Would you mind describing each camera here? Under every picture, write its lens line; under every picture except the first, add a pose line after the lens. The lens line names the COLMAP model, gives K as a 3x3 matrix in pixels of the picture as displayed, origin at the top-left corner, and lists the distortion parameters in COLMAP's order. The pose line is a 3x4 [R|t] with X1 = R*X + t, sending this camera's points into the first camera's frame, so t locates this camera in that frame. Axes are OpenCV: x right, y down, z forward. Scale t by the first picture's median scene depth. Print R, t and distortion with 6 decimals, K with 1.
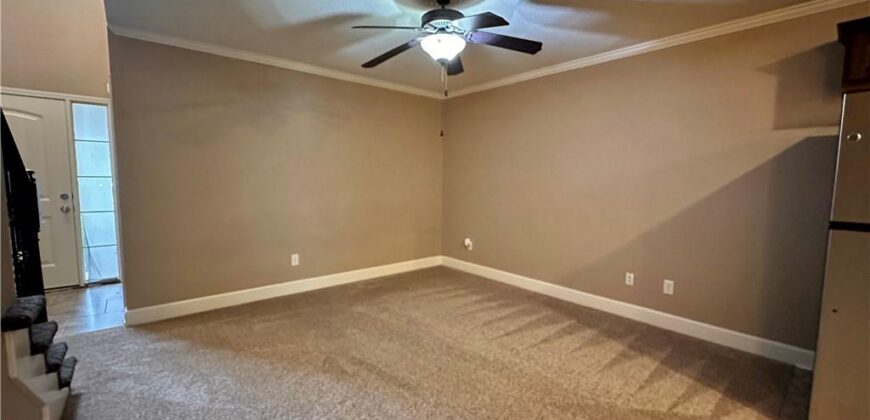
lens RADIAL K [[354.5, 0, 435.0], [0, 354.5, 210.0], [0, 0, 1]] dist [0.000839, 0.000000]
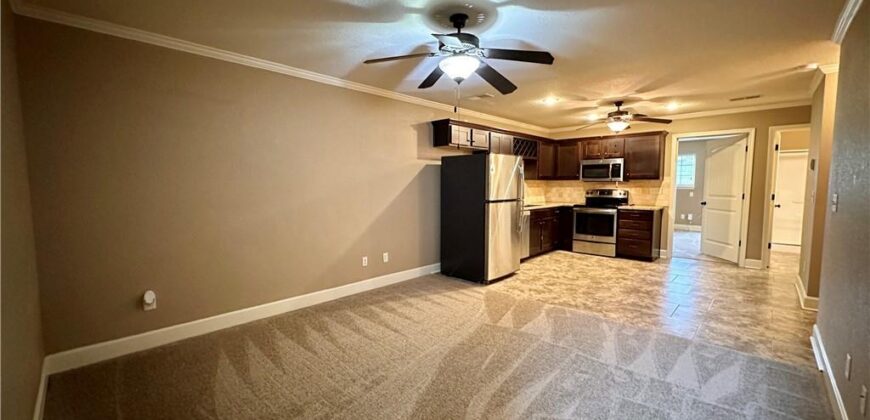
lens RADIAL K [[348.2, 0, 435.0], [0, 348.2, 210.0], [0, 0, 1]] dist [0.000890, -0.000229]
pose [[-0.094472, -0.084430, 0.991941, -0.742511], [0.089560, 0.991636, 0.092934, -0.090444], [-0.991491, 0.097618, -0.086121, 0.842267]]
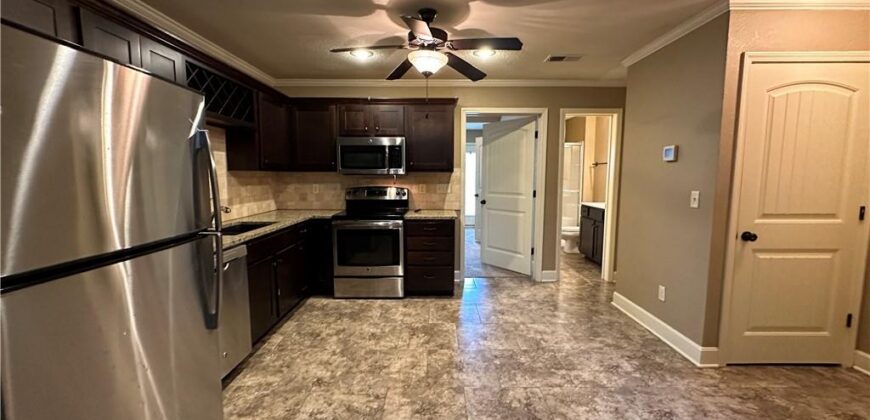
lens RADIAL K [[348.2, 0, 435.0], [0, 348.2, 210.0], [0, 0, 1]] dist [0.000890, -0.000229]
pose [[-0.753255, -0.075005, 0.653437, 0.185051], [0.051265, 0.983759, 0.172018, -0.057282], [-0.655727, 0.163071, -0.737177, 0.483148]]
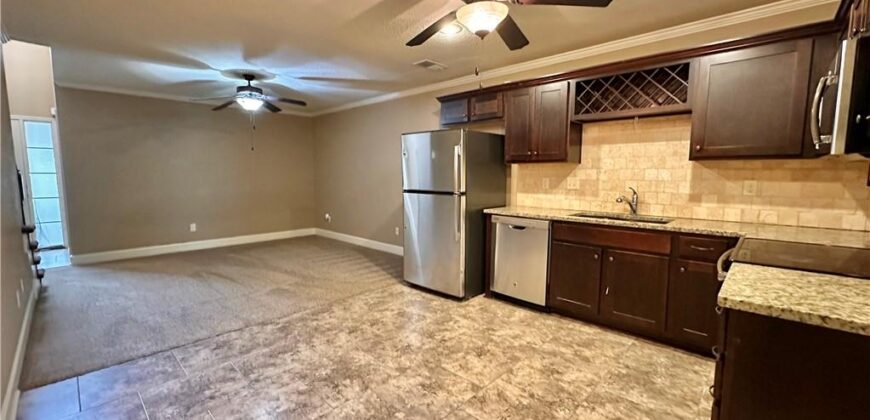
lens RADIAL K [[348.2, 0, 435.0], [0, 348.2, 210.0], [0, 0, 1]] dist [0.000890, -0.000229]
pose [[0.994512, -0.017123, 0.103209, 0.561624], [0.015586, 0.999756, 0.015678, 0.069645], [-0.103452, -0.013983, 0.994536, -0.680216]]
